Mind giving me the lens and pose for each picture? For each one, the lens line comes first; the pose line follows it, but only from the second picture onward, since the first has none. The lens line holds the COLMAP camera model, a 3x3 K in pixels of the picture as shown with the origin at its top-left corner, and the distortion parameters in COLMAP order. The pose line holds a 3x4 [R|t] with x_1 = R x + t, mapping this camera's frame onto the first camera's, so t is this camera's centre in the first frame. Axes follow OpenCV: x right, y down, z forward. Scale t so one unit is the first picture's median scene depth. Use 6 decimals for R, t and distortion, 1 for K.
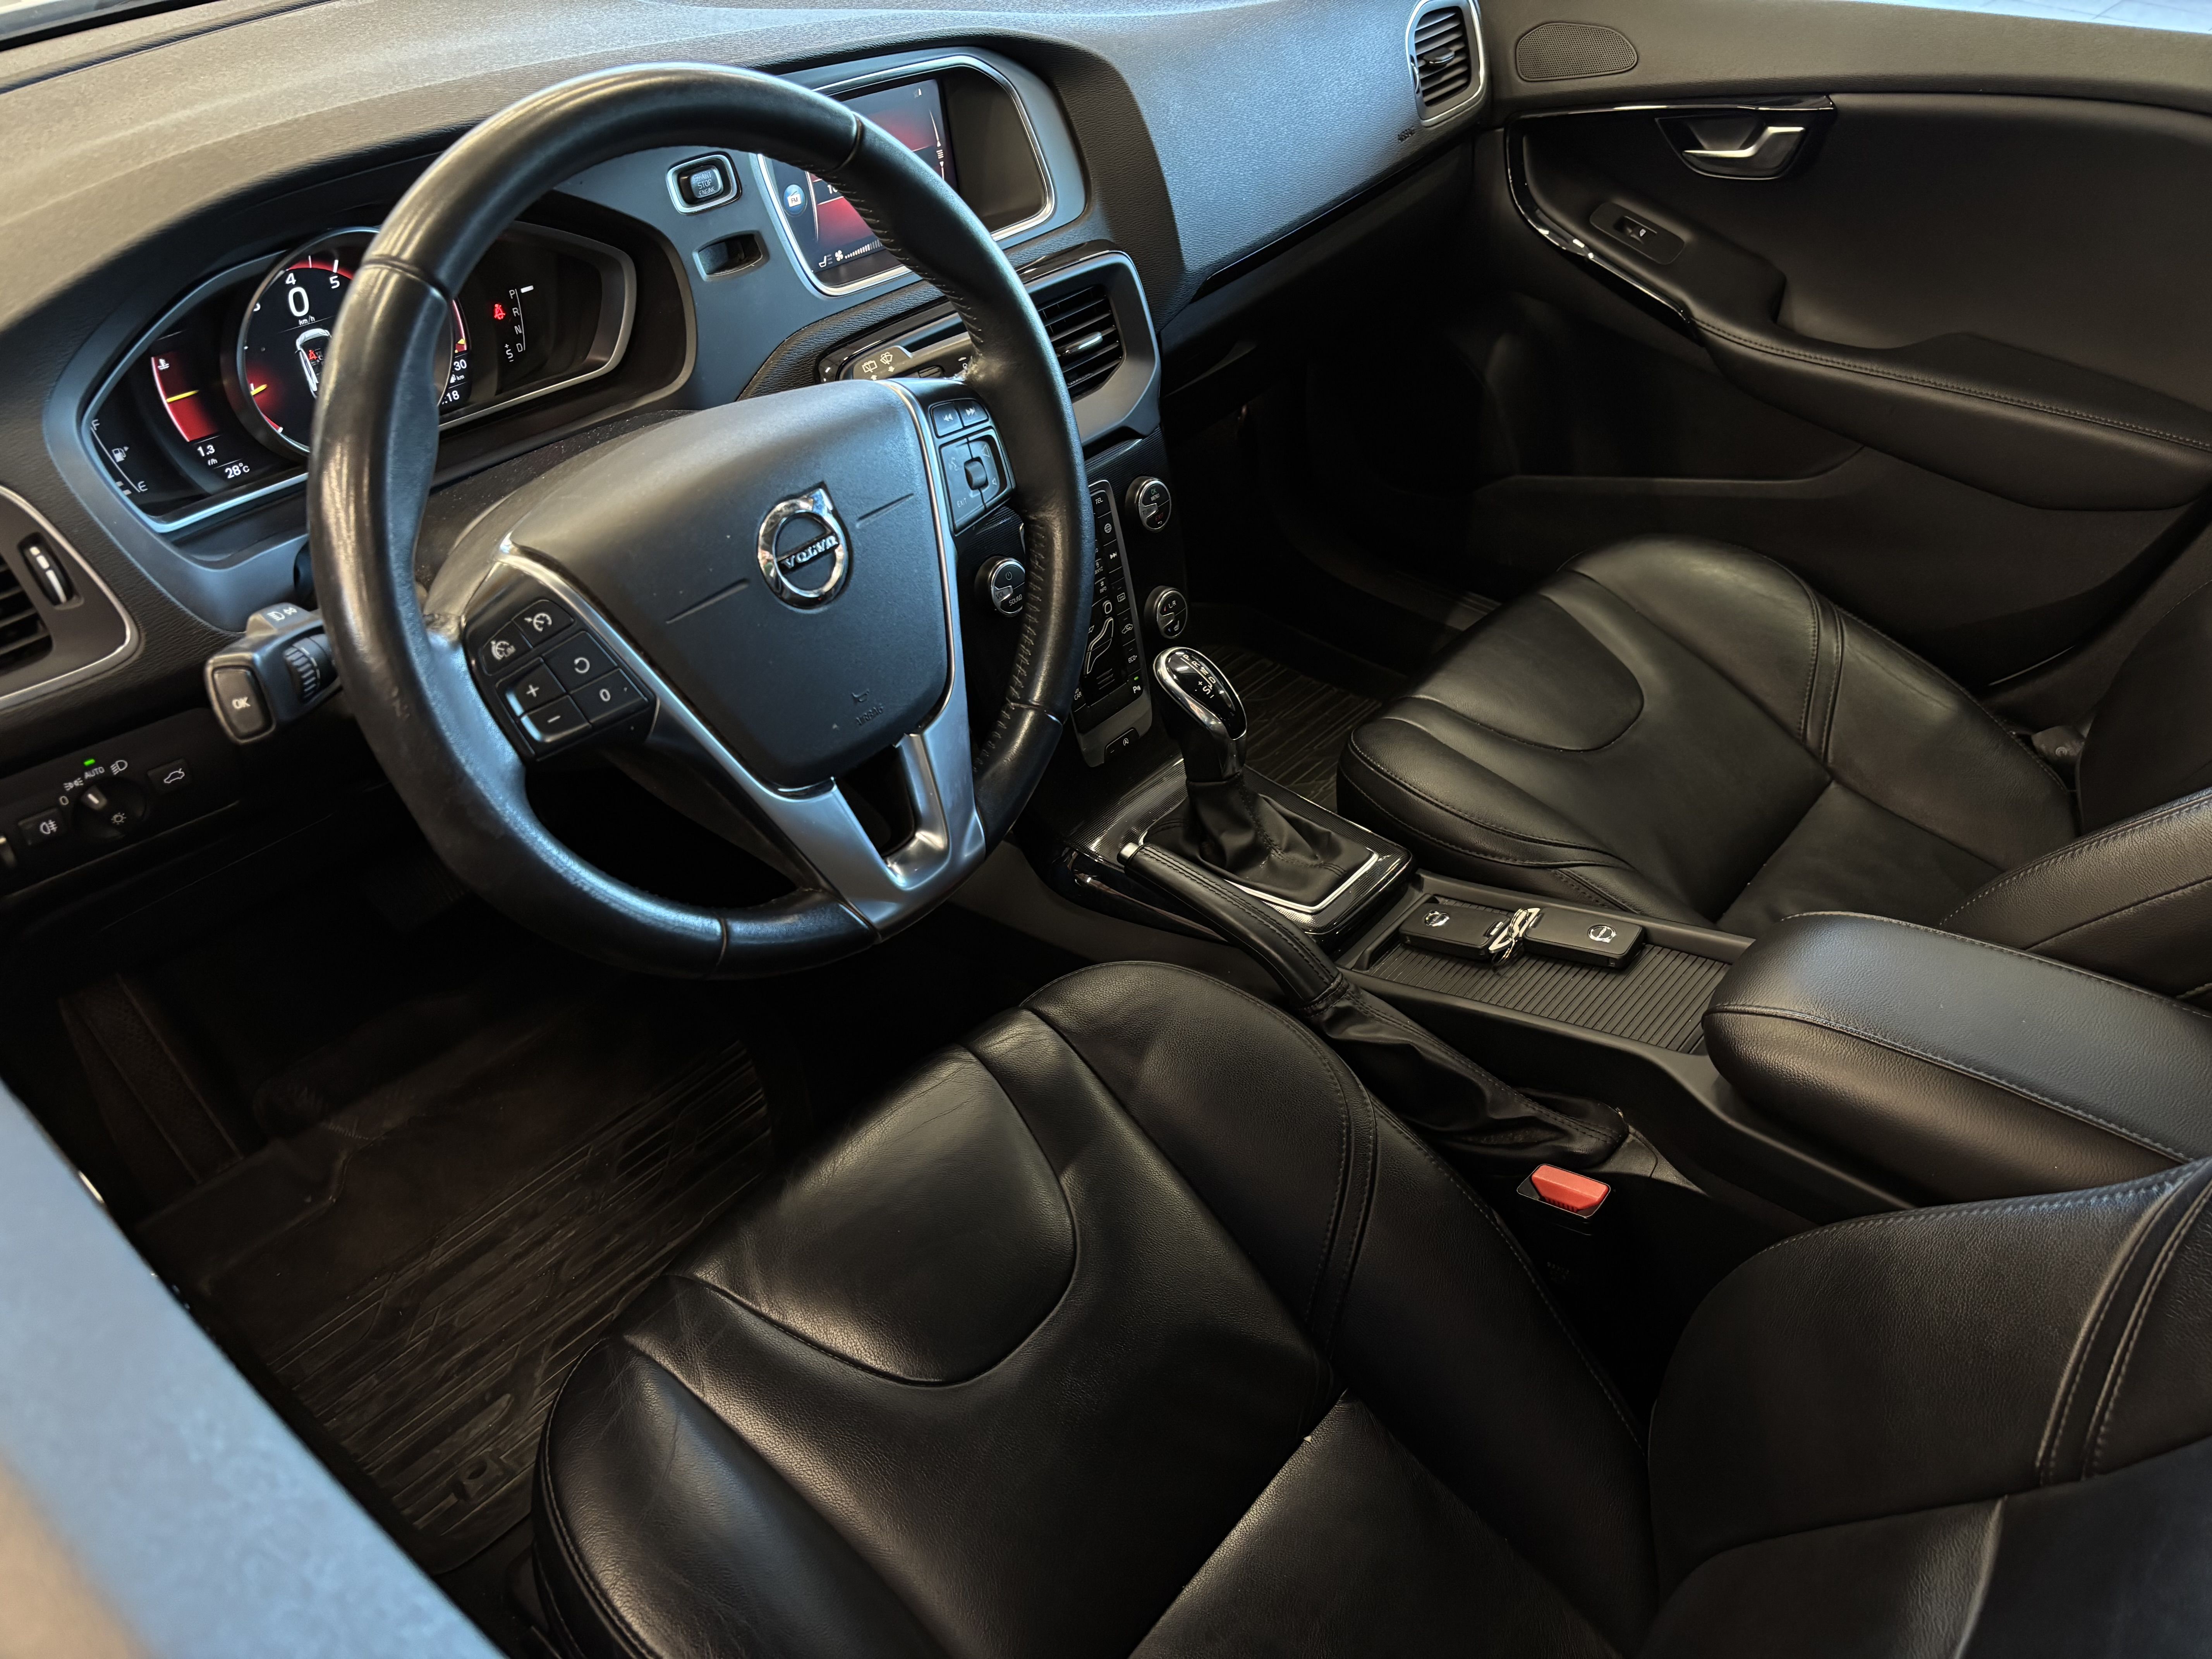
lens RADIAL K [[1675.9, 0, 1104.6], [0, 1675.9, 828.4], [0, 0, 1]] dist [-0.000179, -0.000012]
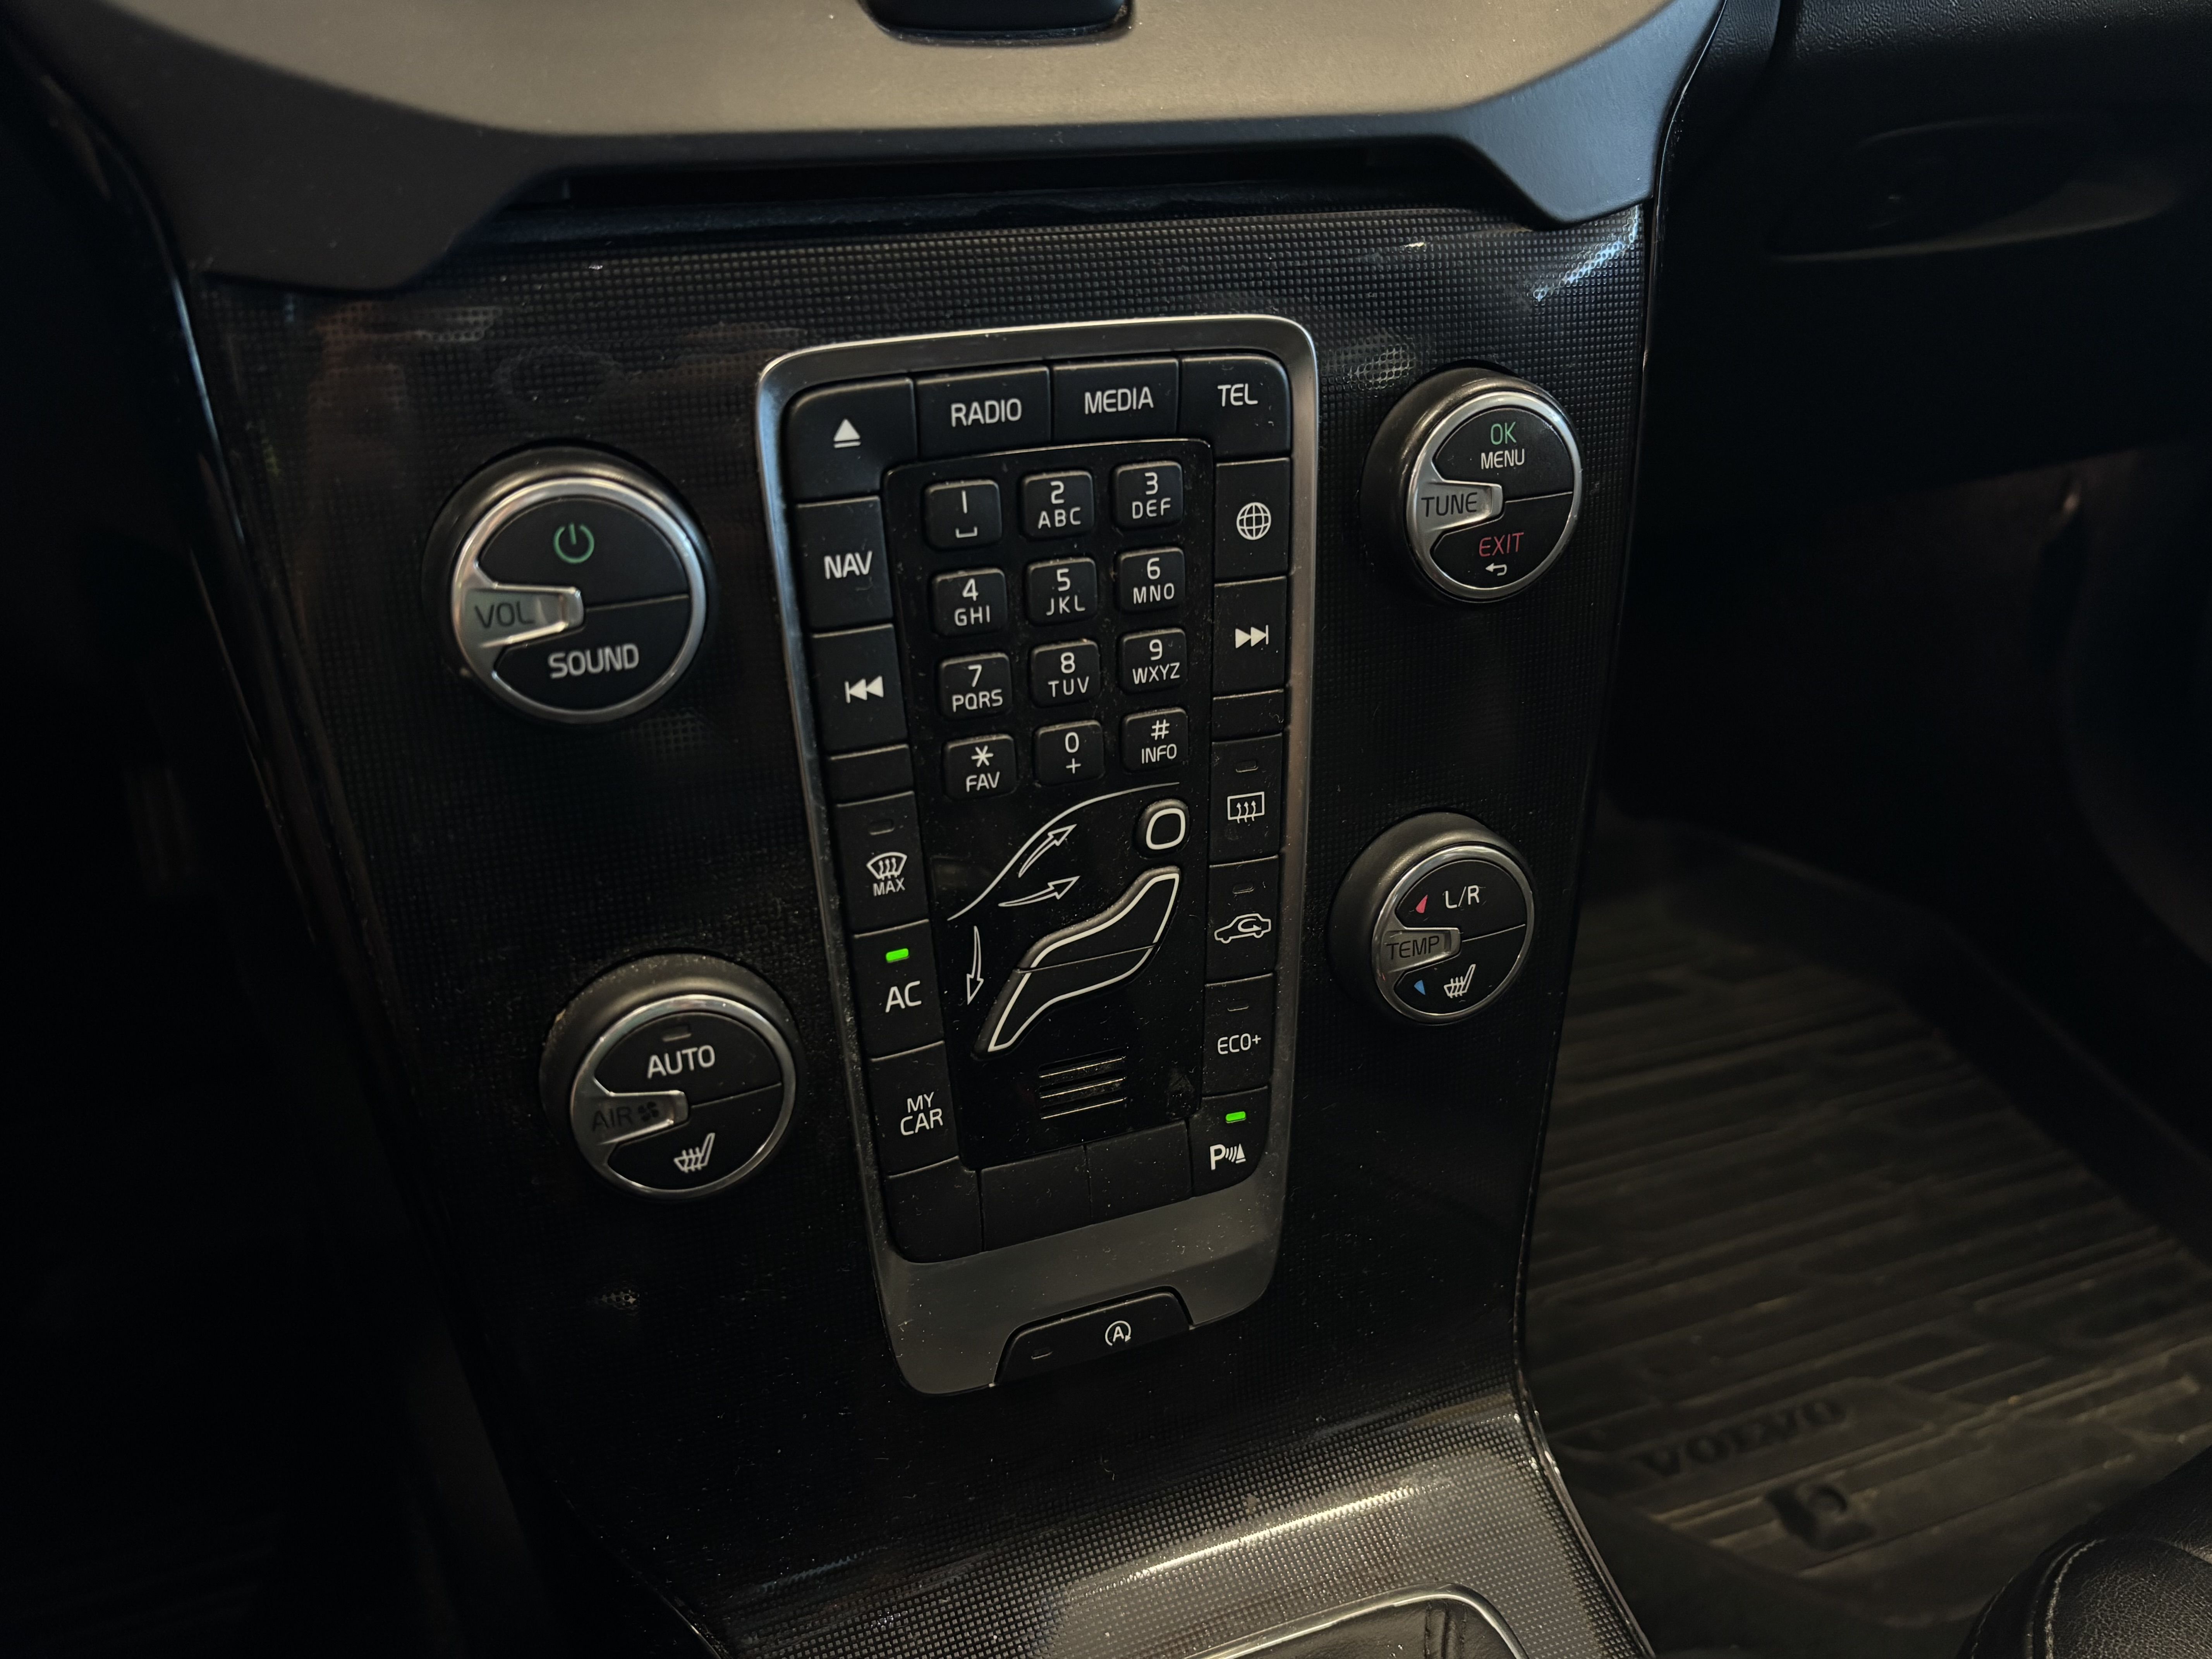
lens RADIAL K [[1918.8, 0, 1109.5], [0, 1918.8, 830.2], [0, 0, 1]] dist [-0.008455, -0.002866]
pose [[0.886847, 0.311307, -0.341454, 0.090997], [-0.335961, 0.941773, -0.013955, -0.123436], [0.317228, 0.127091, 0.939795, 0.724196]]
